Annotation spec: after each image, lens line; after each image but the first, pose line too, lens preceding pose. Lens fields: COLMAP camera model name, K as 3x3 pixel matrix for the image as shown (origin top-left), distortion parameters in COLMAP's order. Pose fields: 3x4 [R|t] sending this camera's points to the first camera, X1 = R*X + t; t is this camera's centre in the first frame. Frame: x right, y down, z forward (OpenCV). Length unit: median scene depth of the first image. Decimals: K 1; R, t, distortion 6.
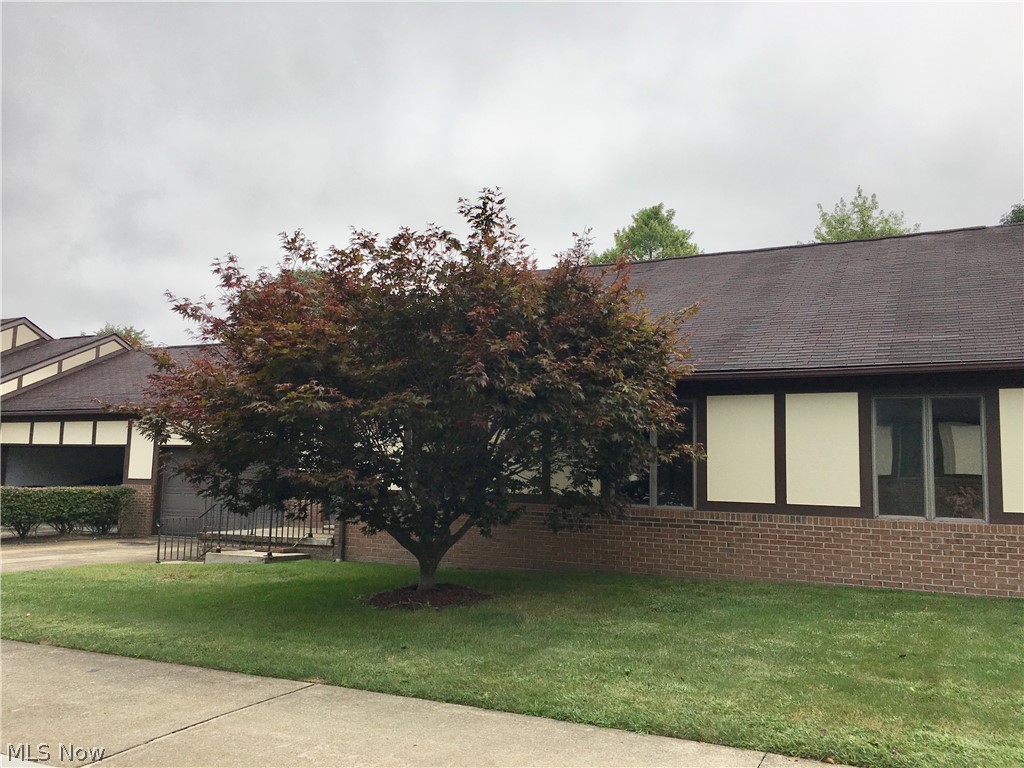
lens RADIAL K [[893.1, 0, 507.7], [0, 893.1, 380.0], [0, 0, 1]] dist [0.083424, -0.106395]
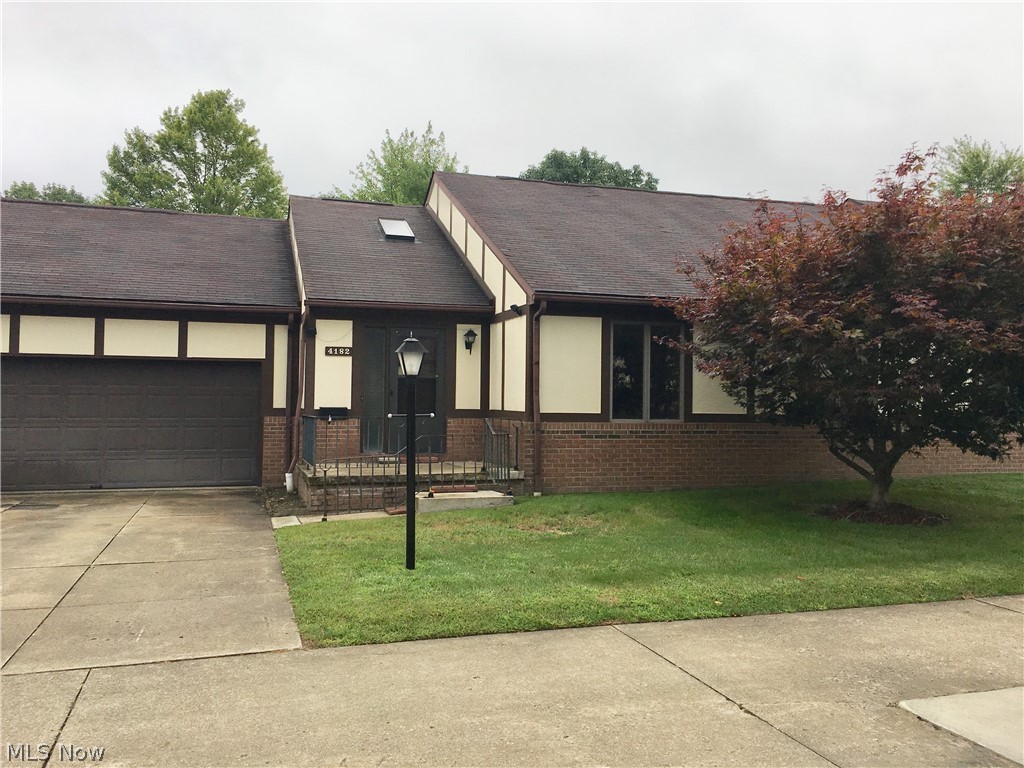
lens RADIAL K [[867.3, 0, 523.5], [0, 867.3, 381.9], [0, 0, 1]] dist [0.072237, -0.102307]
pose [[0.710307, -0.005159, 0.703874, -0.525934], [-0.070500, 0.994423, 0.078433, 0.016068], [-0.700353, -0.105334, 0.705982, 0.271516]]
